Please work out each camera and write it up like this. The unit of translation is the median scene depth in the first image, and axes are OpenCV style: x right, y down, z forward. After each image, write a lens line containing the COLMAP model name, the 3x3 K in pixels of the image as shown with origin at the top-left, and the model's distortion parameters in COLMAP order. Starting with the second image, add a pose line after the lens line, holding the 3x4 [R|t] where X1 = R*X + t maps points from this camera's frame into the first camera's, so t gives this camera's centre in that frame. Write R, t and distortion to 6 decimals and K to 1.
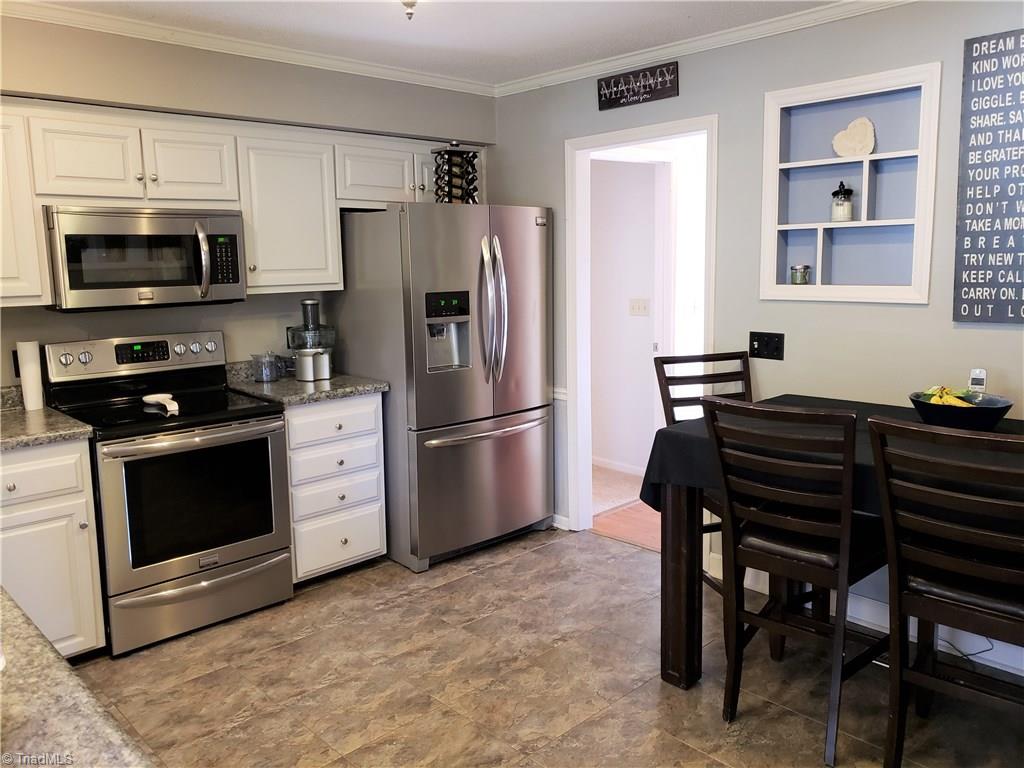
lens RADIAL K [[796.9, 0, 512.3], [0, 796.9, 386.4], [0, 0, 1]] dist [0.008284, -0.009868]
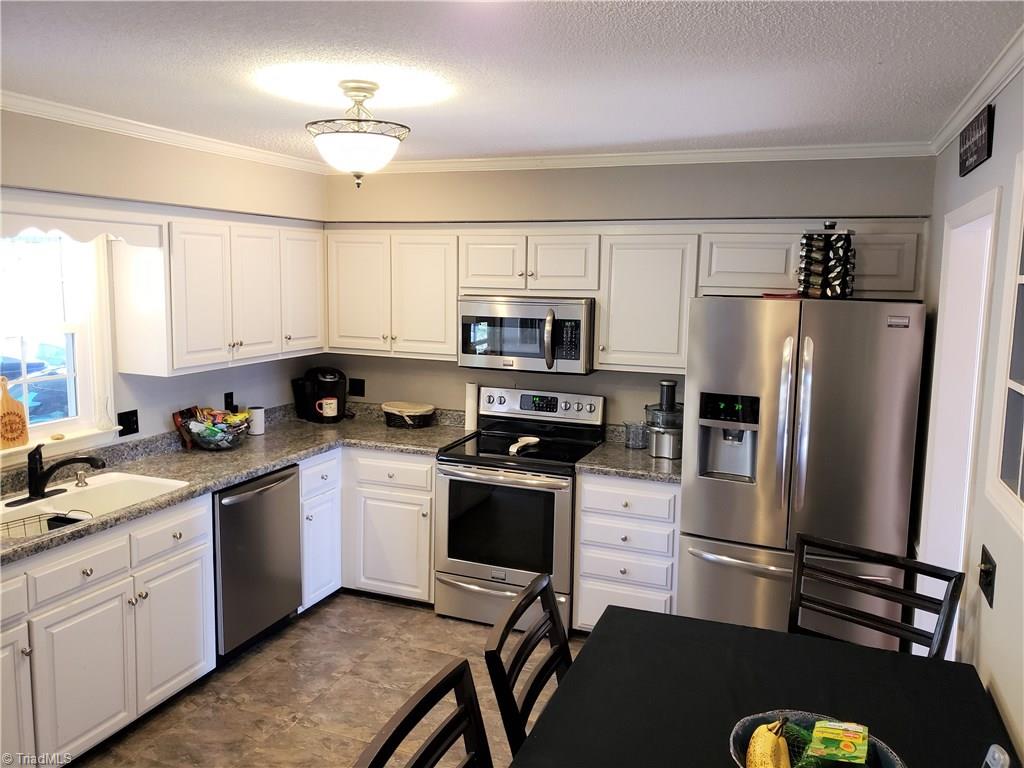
lens RADIAL K [[796.9, 0, 510.4], [0, 796.9, 376.0], [0, 0, 1]] dist [0.008284, -0.009868]
pose [[0.407715, 0.138731, -0.902509, 0.684417], [-0.172383, 0.982312, 0.073123, -0.177003], [0.896690, 0.125764, 0.424418, 0.422262]]
